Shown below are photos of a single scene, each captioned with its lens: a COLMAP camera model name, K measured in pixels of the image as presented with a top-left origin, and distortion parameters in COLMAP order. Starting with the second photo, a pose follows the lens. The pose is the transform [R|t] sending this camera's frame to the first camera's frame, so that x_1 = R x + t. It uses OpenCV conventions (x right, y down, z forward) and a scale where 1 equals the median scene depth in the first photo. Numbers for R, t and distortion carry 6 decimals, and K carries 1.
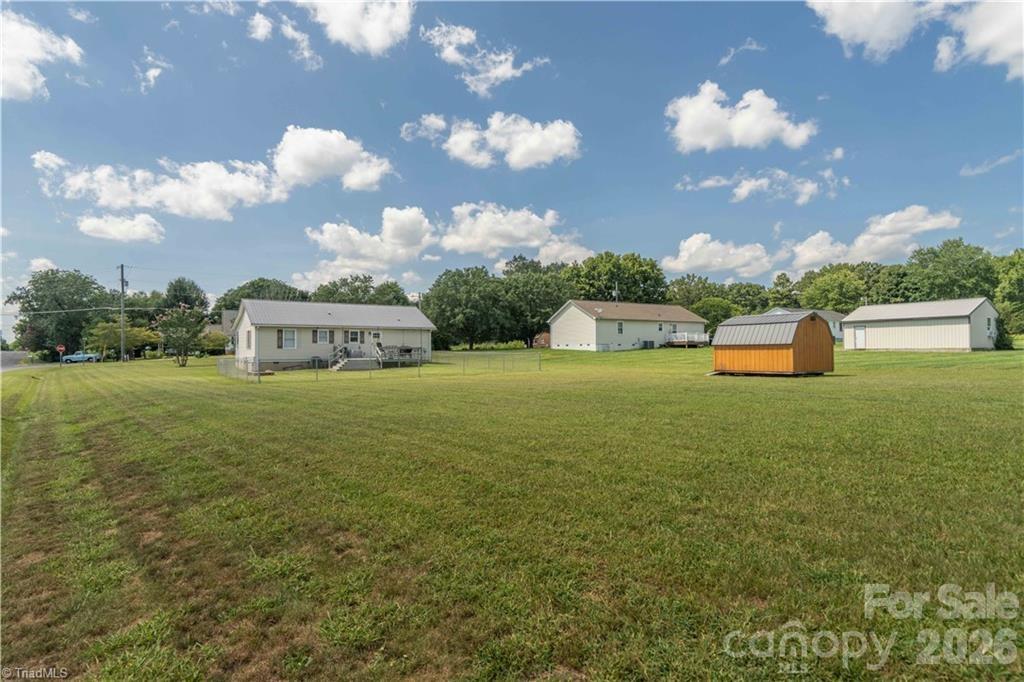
lens RADIAL K [[531.0, 0, 511.4], [0, 531.0, 331.5], [0, 0, 1]] dist [0.001399, 0.000801]
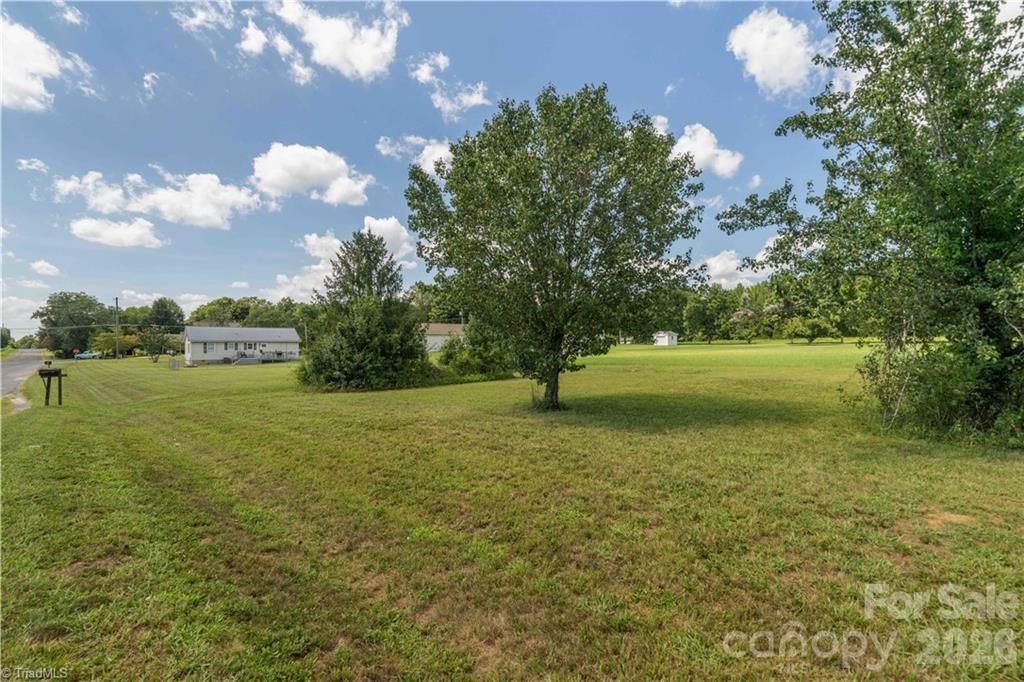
lens RADIAL K [[481.6, 0, 512.0], [0, 481.6, 341.0], [0, 0, 1]] dist [0.026516, -0.000169]
pose [[0.998995, 0.003957, 0.044650, 0.316477], [-0.005033, 0.999699, 0.024017, -0.031558], [-0.044542, -0.024218, 0.998714, -0.428156]]
